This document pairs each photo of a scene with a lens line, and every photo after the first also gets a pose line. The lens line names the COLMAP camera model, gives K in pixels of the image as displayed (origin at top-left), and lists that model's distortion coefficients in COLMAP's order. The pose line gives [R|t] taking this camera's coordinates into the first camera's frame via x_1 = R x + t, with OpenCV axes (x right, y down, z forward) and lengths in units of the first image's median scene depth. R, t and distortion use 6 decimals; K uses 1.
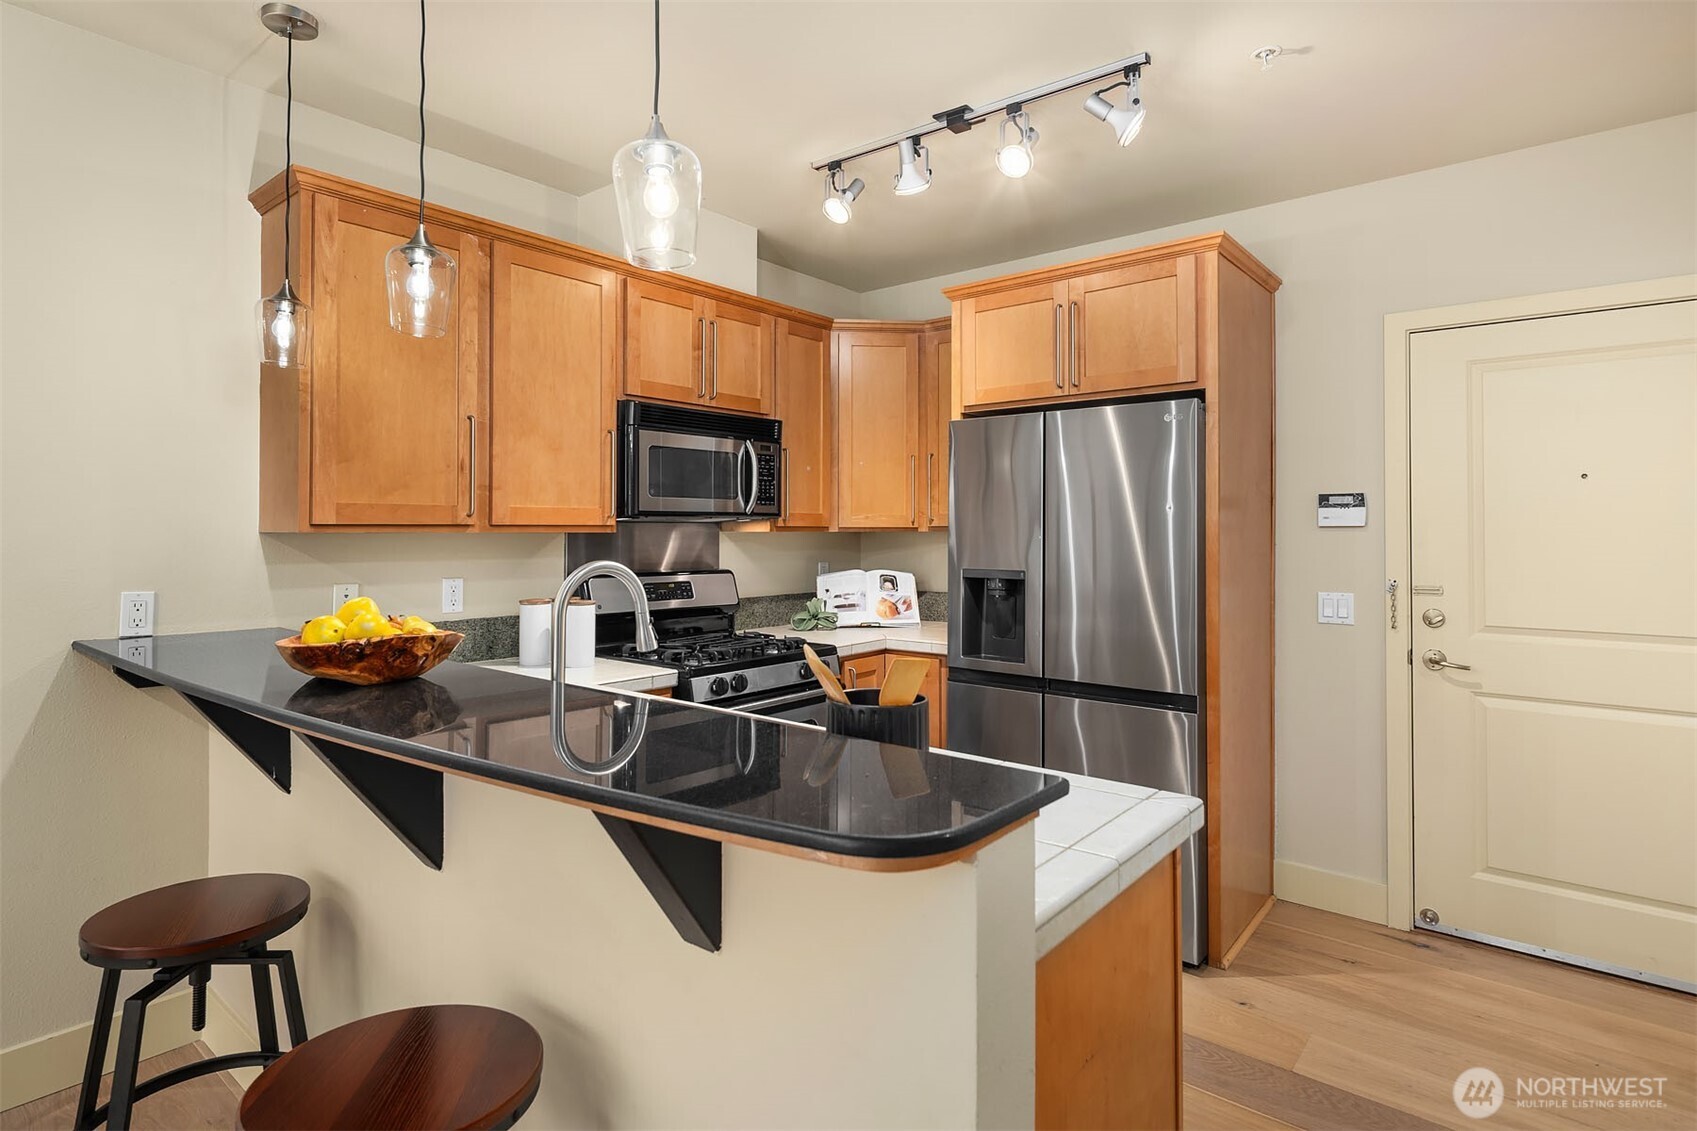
lens RADIAL K [[865.9, 0, 819.6], [0, 865.9, 520.3], [0, 0, 1]] dist [0.016291, -0.008517]
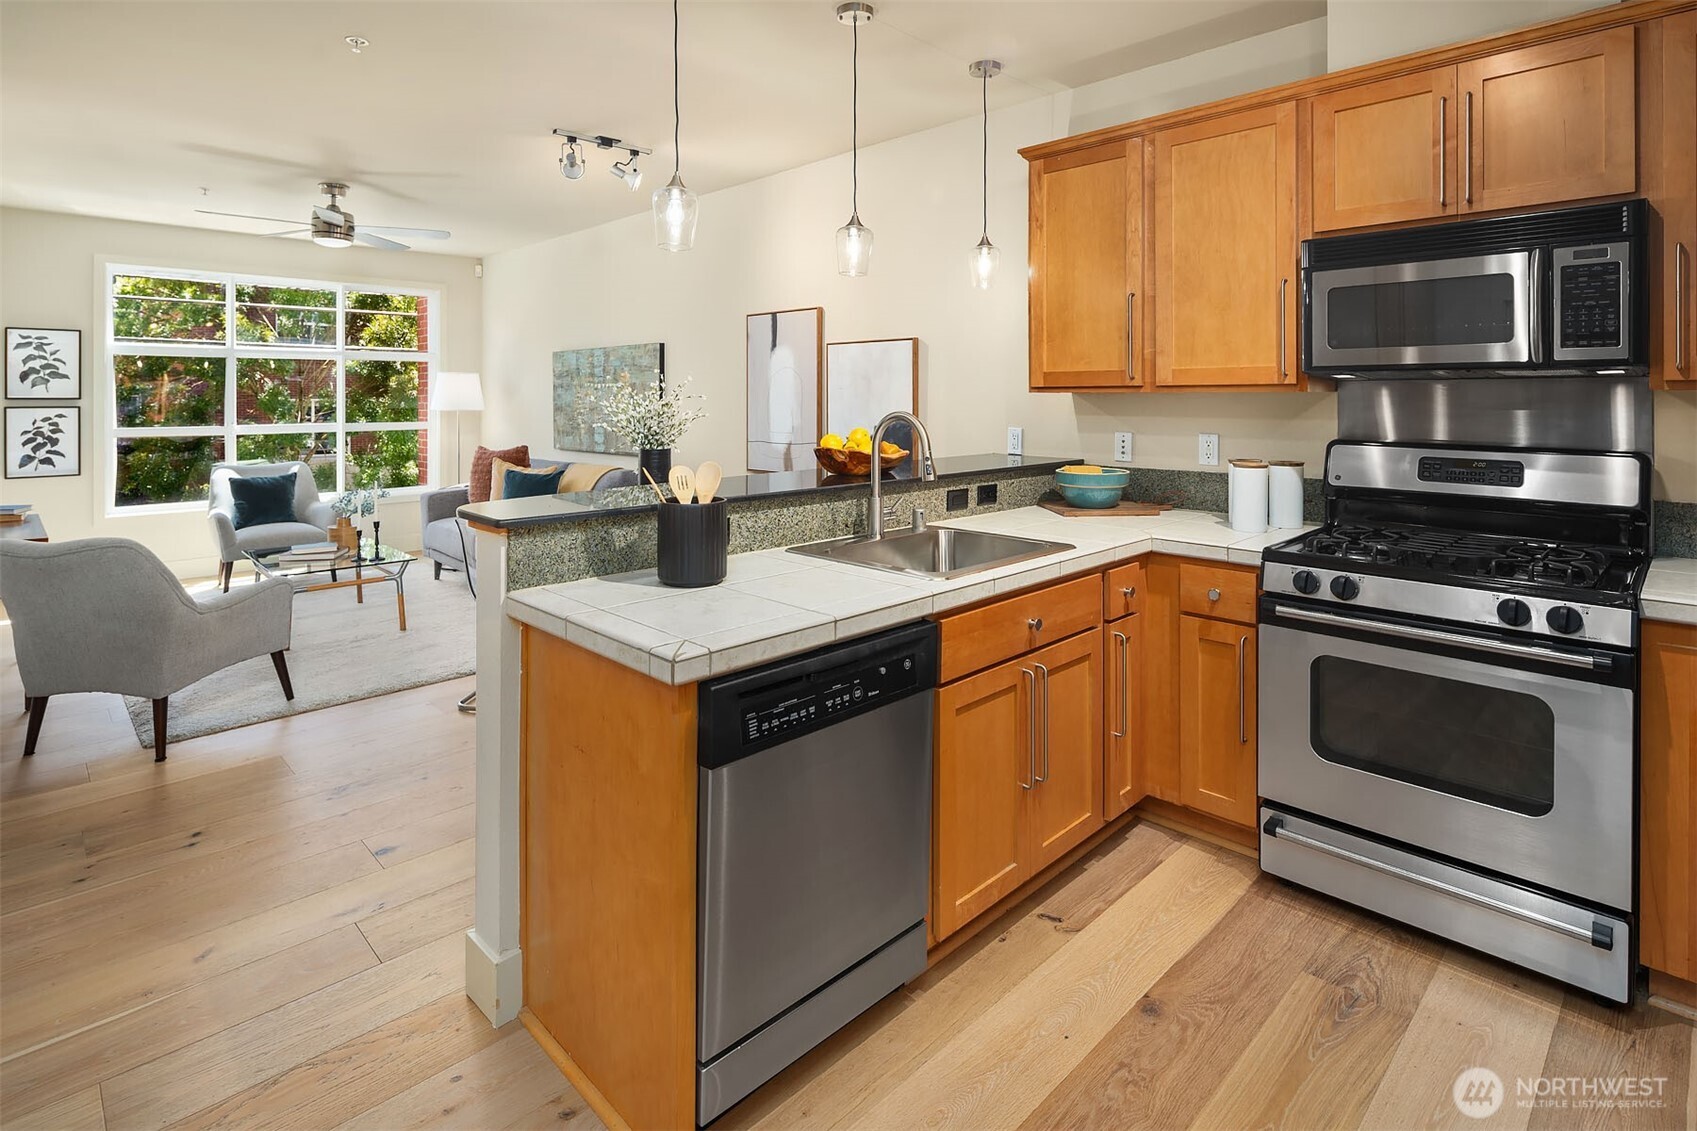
lens RADIAL K [[865.9, 0, 885.0], [0, 865.9, 395.2], [0, 0, 1]] dist [0.016291, -0.008517]
pose [[-0.053380, -0.001139, -0.998574, 0.680997], [0.011127, 0.999937, -0.001735, 0.014063], [0.998512, -0.011203, -0.053363, 0.625430]]
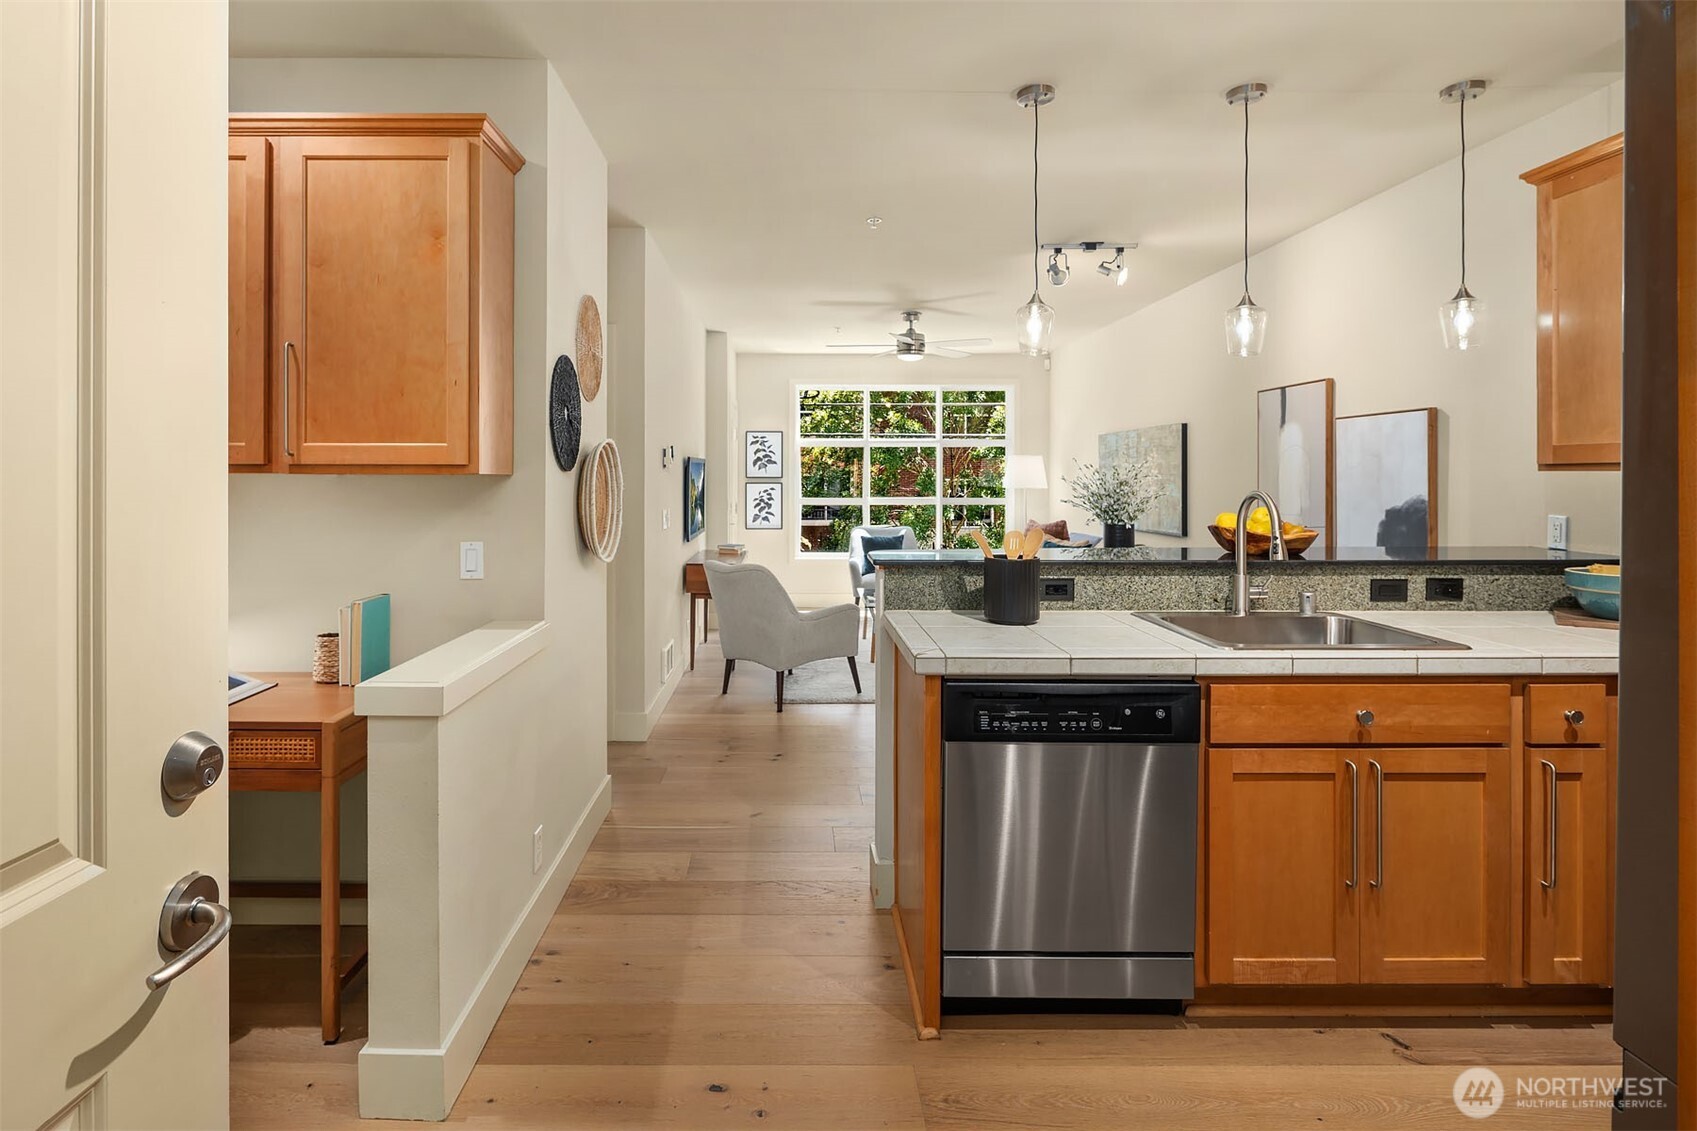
lens RADIAL K [[964.2, 0, 844.4], [0, 964.2, 466.5], [0, 0, 1]] dist [-0.000913, 0.006360]
pose [[-0.743905, -0.008316, -0.668233, 0.769096], [0.006186, 0.999794, -0.019329, 0.021138], [0.668256, -0.018512, -0.743701, 1.027506]]
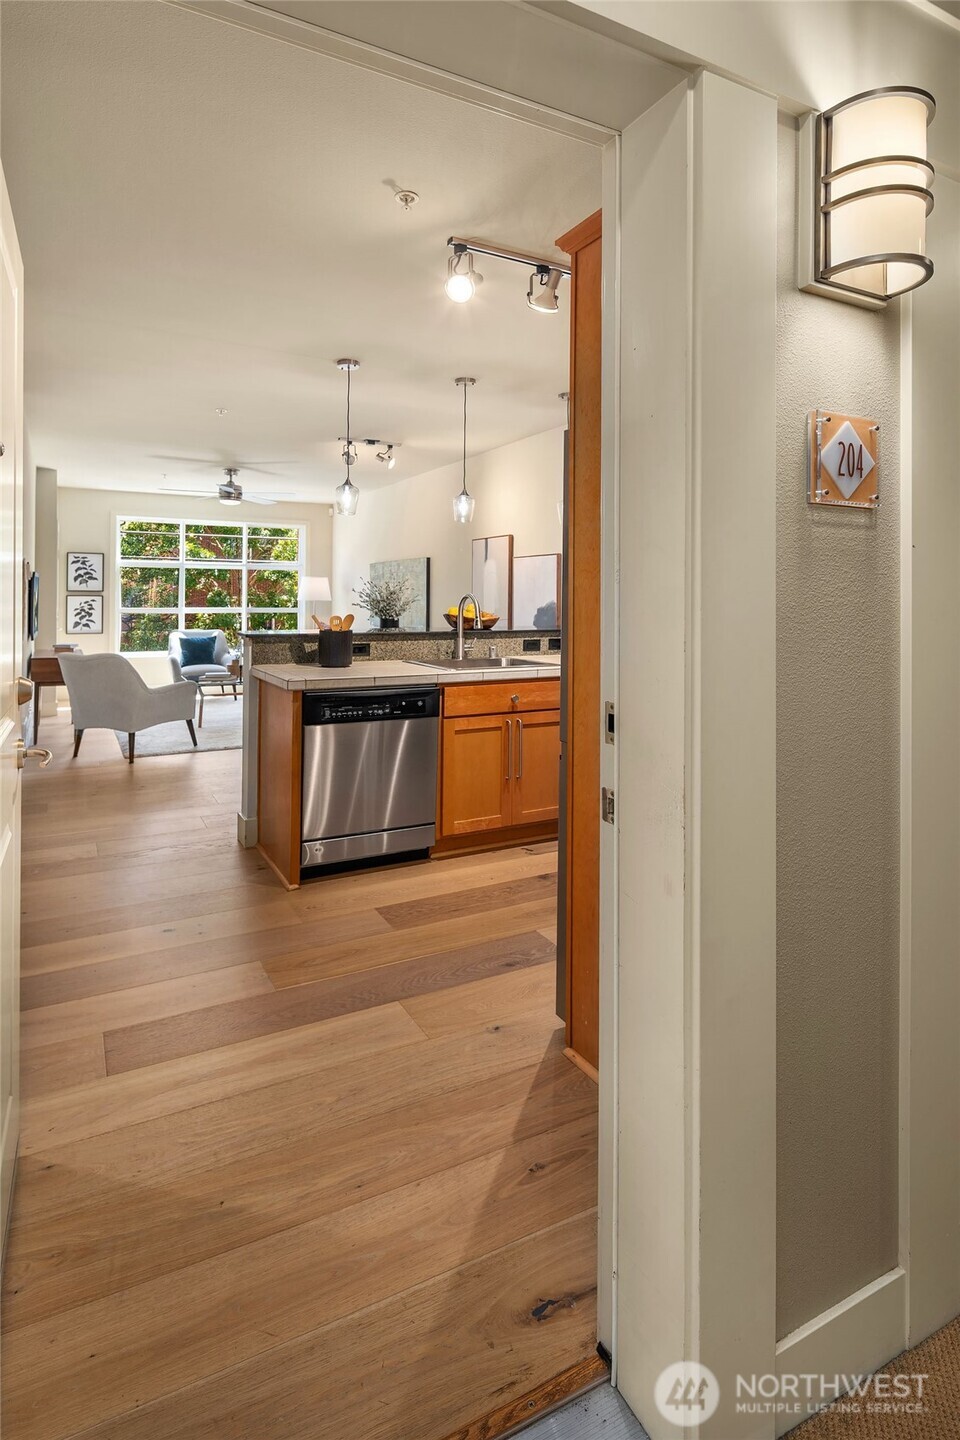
lens RADIAL K [[818.2, 0, 665.4], [0, 818.2, 591.2], [0, 0, 1]] dist [-0.000913, 0.006360]
pose [[-0.208379, -0.014499, -0.977941, 1.272122], [0.009458, 0.999813, -0.016838, 0.054002], [0.978002, -0.012758, -0.208203, 1.281099]]
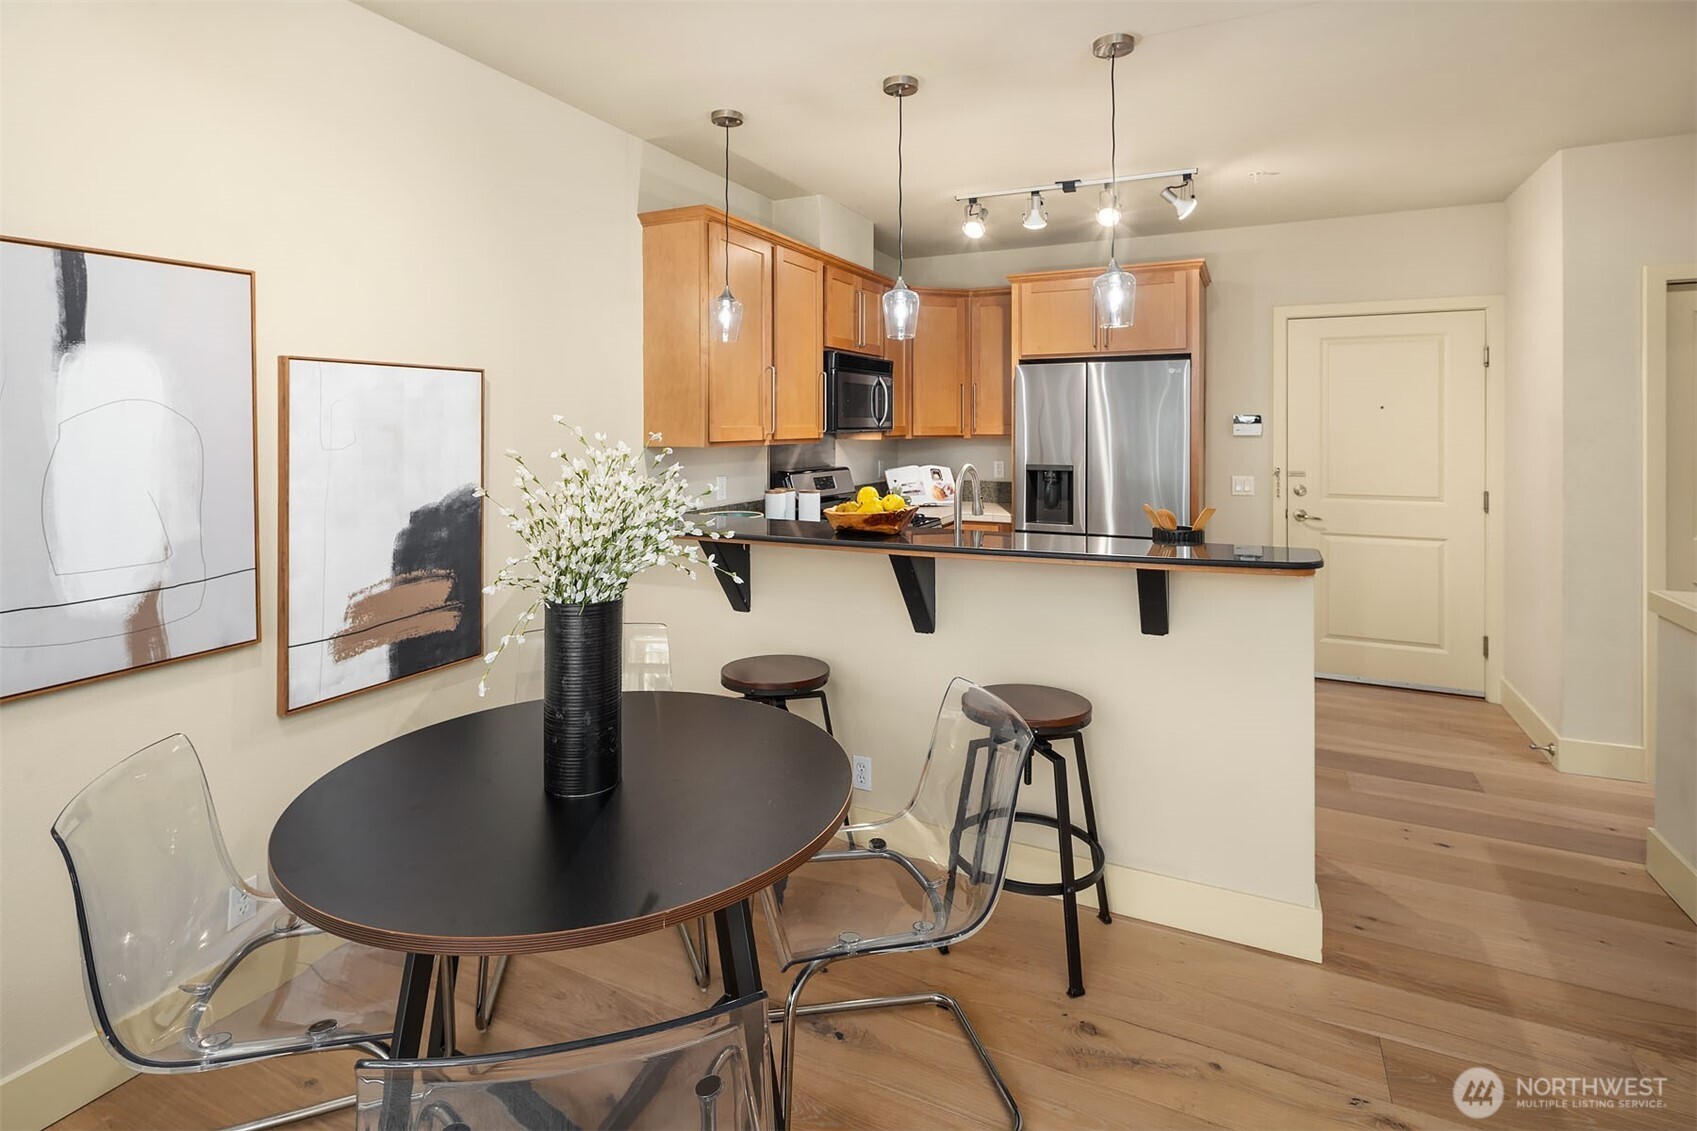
lens RADIAL K [[797.4, 0, 833.5], [0, 797.4, 425.9], [0, 0, 1]] dist [0.000124, -0.000272]
pose [[0.975136, -0.002072, 0.221600, -0.504450], [-0.000558, 0.999930, 0.011804, -0.029221], [-0.221609, -0.011634, 0.975066, -0.294035]]
